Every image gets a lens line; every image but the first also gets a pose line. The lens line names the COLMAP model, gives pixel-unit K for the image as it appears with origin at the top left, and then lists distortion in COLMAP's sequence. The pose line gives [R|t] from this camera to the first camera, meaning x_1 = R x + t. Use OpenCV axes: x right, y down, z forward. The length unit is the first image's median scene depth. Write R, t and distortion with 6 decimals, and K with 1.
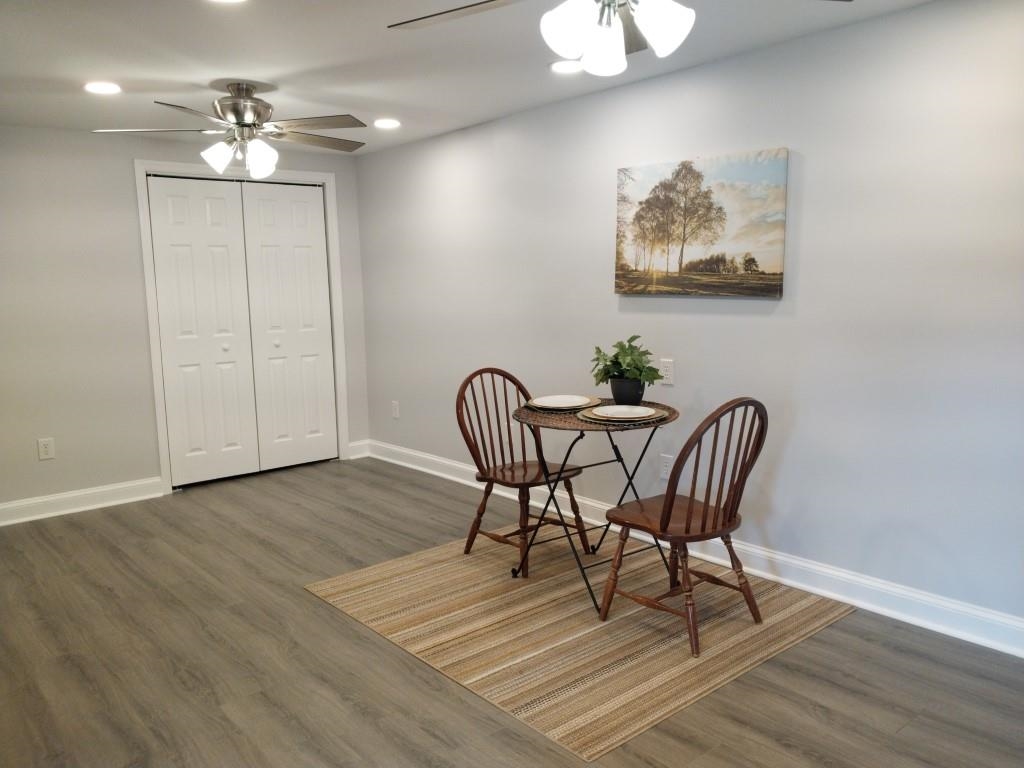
lens RADIAL K [[810.0, 0, 505.3], [0, 810.0, 390.7], [0, 0, 1]] dist [0.012373, 0.000362]
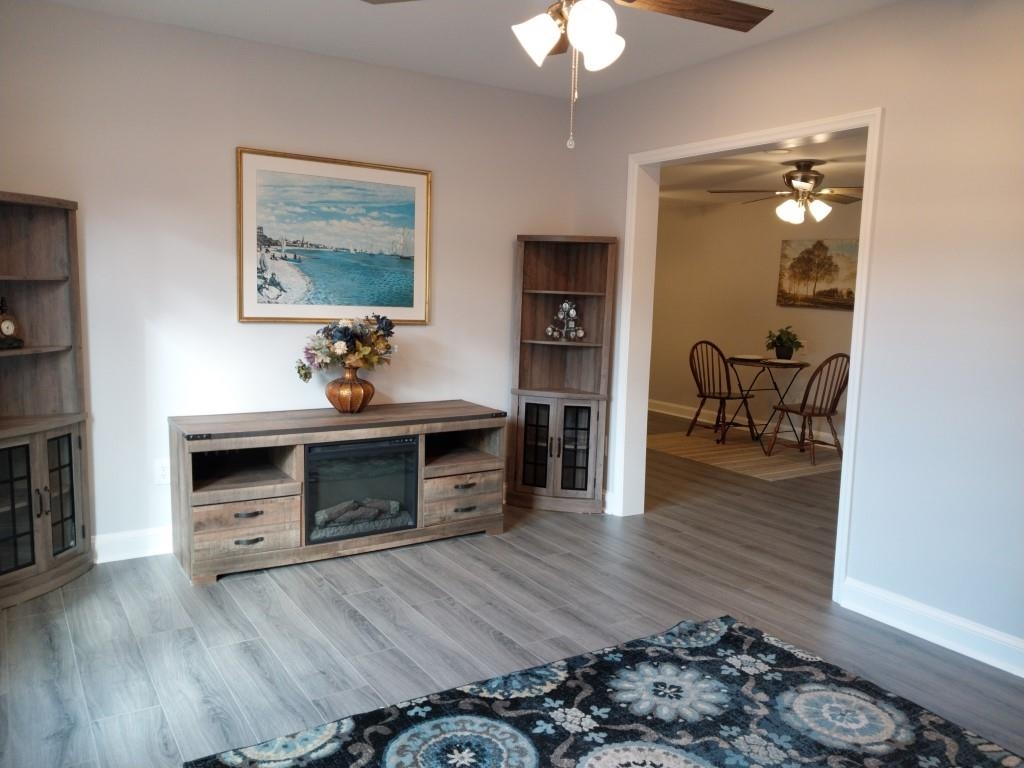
lens RADIAL K [[810.0, 0, 515.8], [0, 810.0, 384.7], [0, 0, 1]] dist [0.012373, 0.000362]
pose [[0.992400, 0.059274, -0.107842, -0.280805], [-0.060161, 0.998176, -0.004991, 0.124602], [0.107349, 0.011441, 0.994156, -1.050251]]
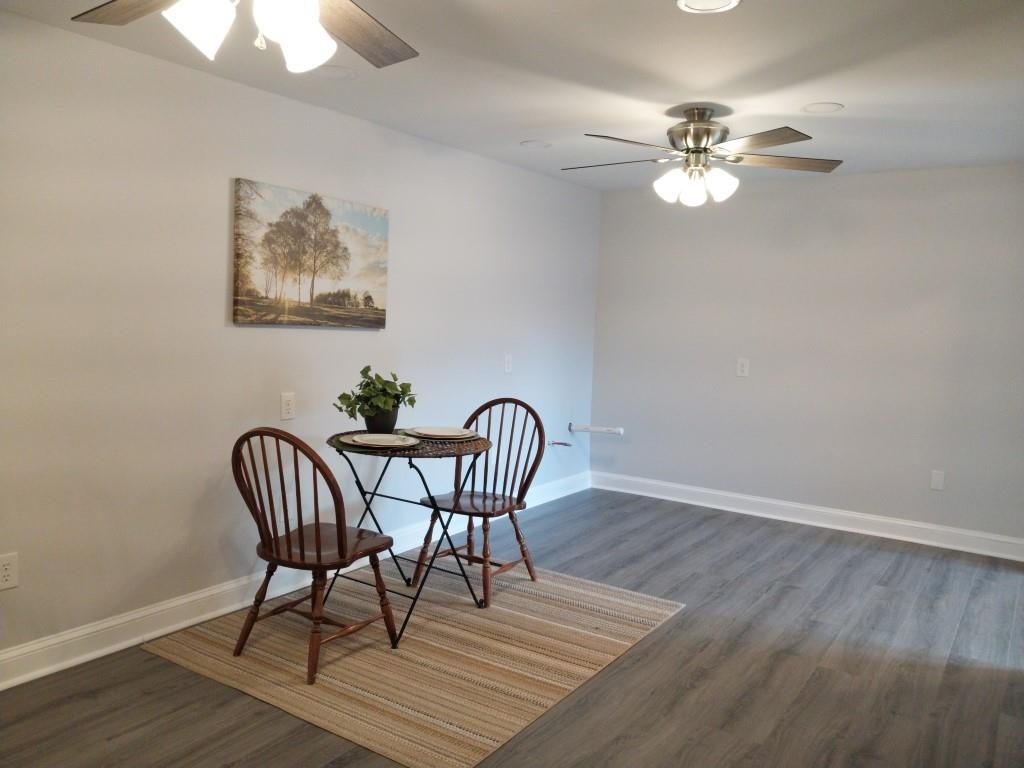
lens RADIAL K [[810.0, 0, 511.2], [0, 810.0, 384.8], [0, 0, 1]] dist [0.012373, 0.000362]
pose [[-0.299228, -0.078203, 0.950972, -0.838180], [0.089754, 0.989910, 0.109647, -0.136339], [-0.949951, 0.118163, -0.289190, 1.085980]]
